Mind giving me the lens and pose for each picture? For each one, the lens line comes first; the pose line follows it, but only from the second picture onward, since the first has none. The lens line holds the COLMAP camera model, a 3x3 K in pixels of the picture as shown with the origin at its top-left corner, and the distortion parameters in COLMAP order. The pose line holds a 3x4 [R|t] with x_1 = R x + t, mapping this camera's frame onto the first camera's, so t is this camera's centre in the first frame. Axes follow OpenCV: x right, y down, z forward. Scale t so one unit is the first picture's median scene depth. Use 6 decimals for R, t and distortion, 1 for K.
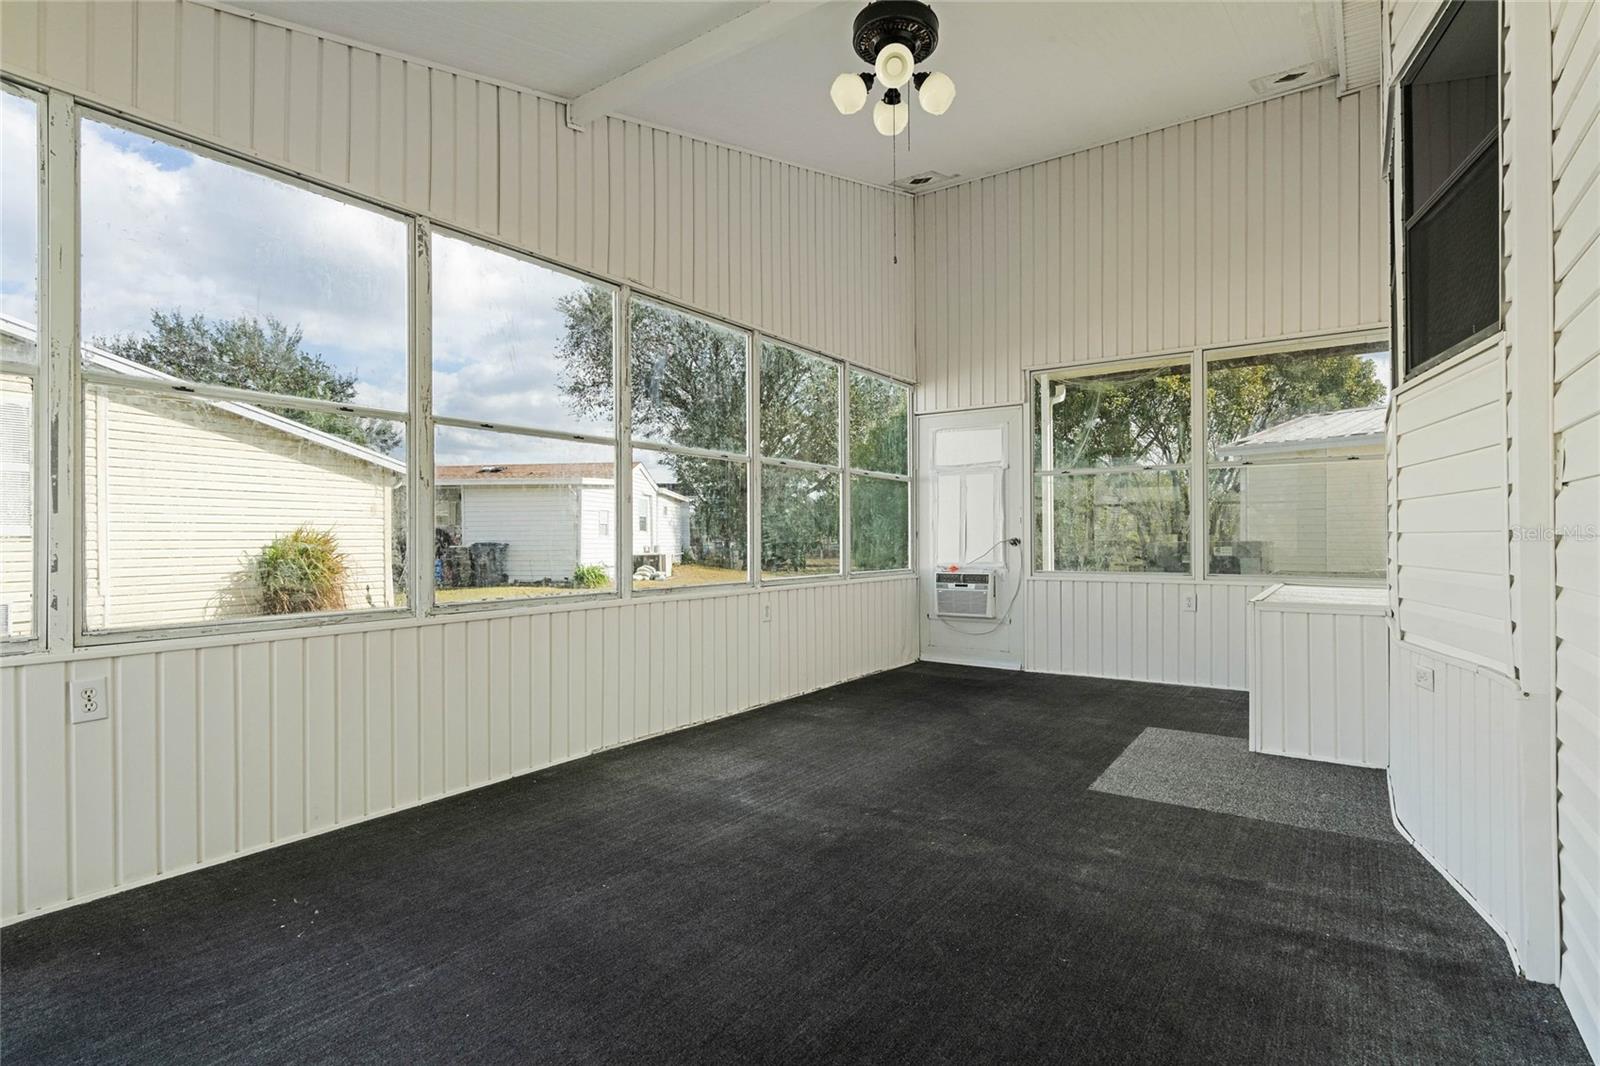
lens RADIAL K [[787.0, 0, 793.8], [0, 787.0, 532.6], [0, 0, 1]] dist [0.003090, 0.002683]
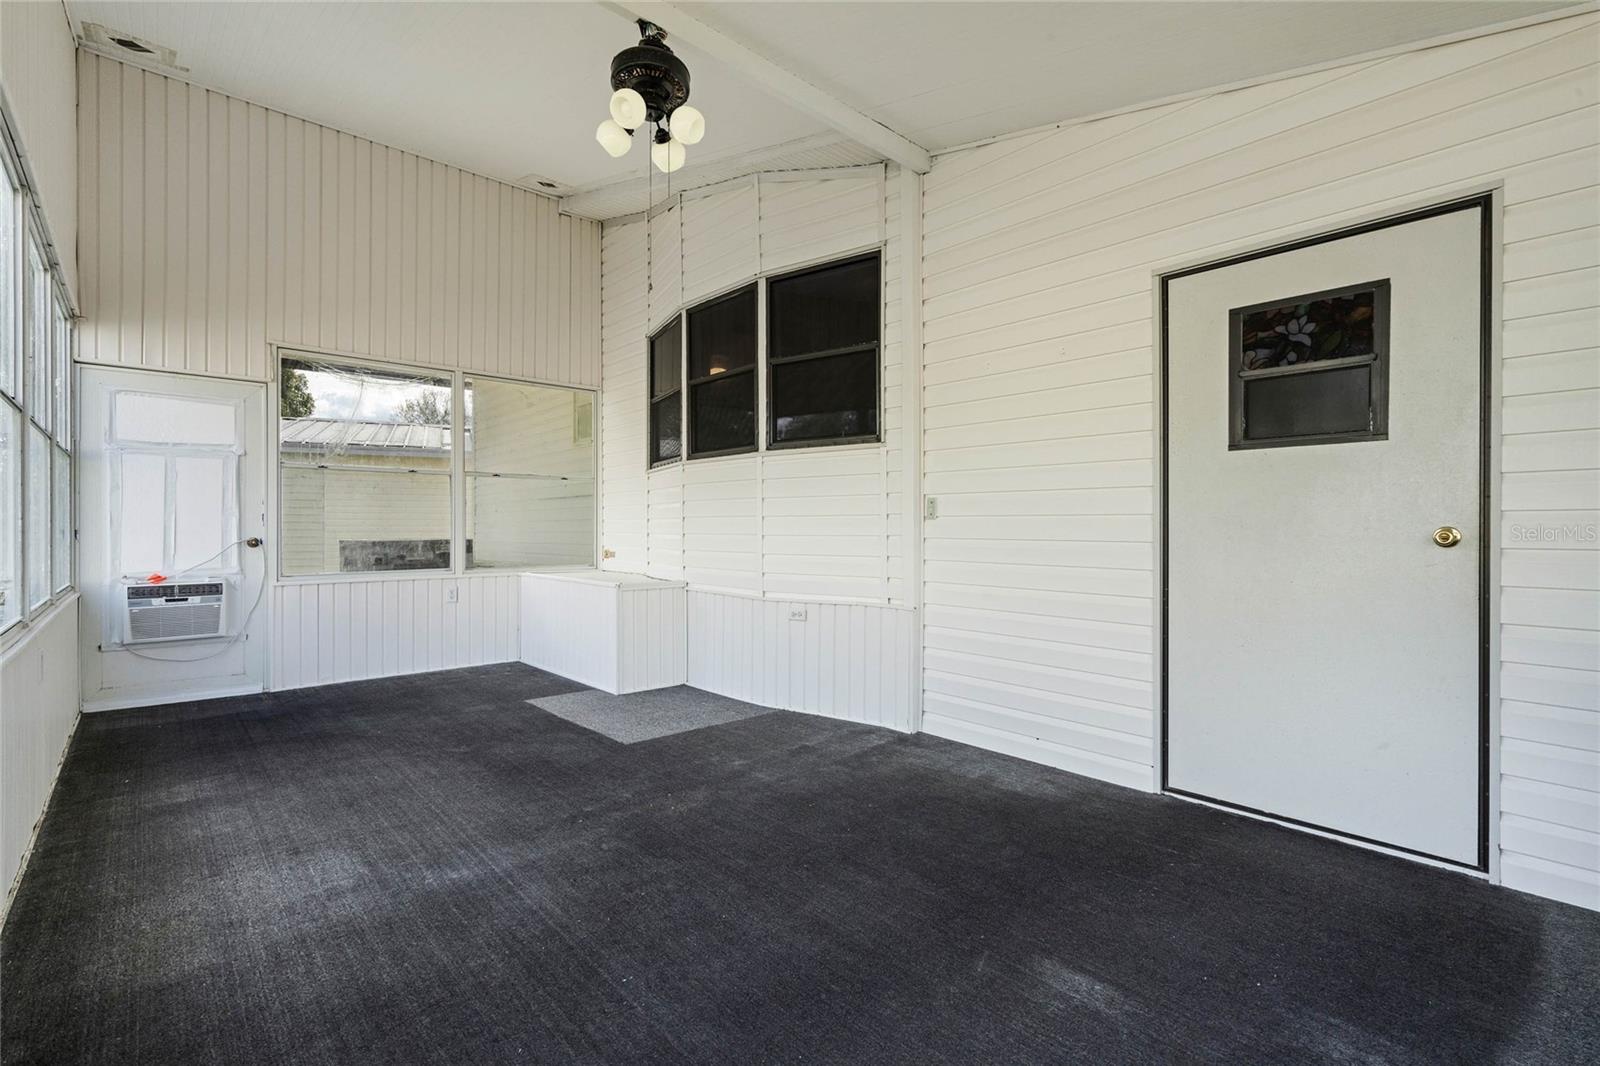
lens RADIAL K [[730.2, 0, 793.0], [0, 730.2, 534.8], [0, 0, 1]] dist [-0.001411, 0.000915]
pose [[0.227586, -0.003247, 0.973752, -0.643064], [-0.008238, 0.999952, 0.005260, -0.010428], [-0.973723, -0.009219, 0.227549, 0.459252]]
